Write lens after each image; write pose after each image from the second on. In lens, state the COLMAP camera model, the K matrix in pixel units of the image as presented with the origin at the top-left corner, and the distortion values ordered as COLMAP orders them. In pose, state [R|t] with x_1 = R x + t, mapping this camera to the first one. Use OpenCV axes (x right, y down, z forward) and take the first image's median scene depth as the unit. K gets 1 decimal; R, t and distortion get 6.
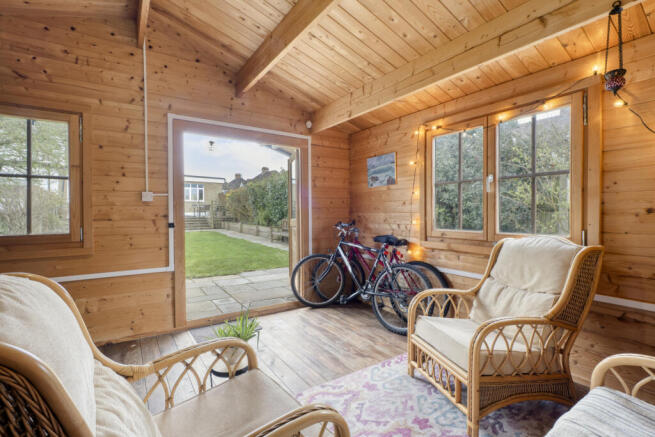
lens RADIAL K [[307.3, 0, 327.5], [0, 307.3, 218.5], [0, 0, 1]] dist [0.000015, 0.000011]
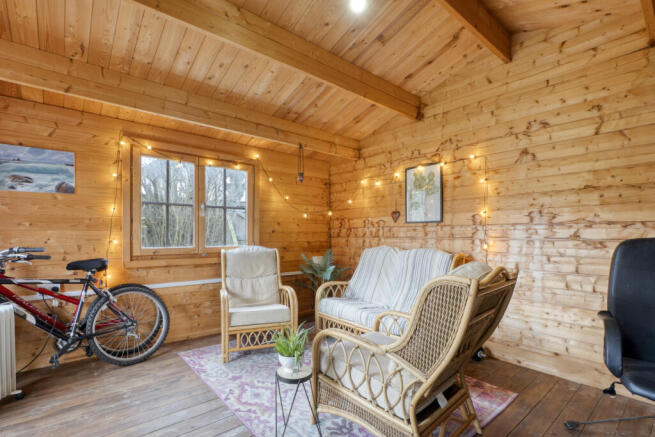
lens RADIAL K [[307.0, 0, 328.0], [0, 307.0, 241.8], [0, 0, 1]] dist [0.000086, -0.000019]
pose [[-0.106567, -0.028334, 0.993902, -0.859753], [0.010972, 0.999500, 0.029670, -0.009326], [-0.994245, 0.014067, -0.106202, 0.615575]]
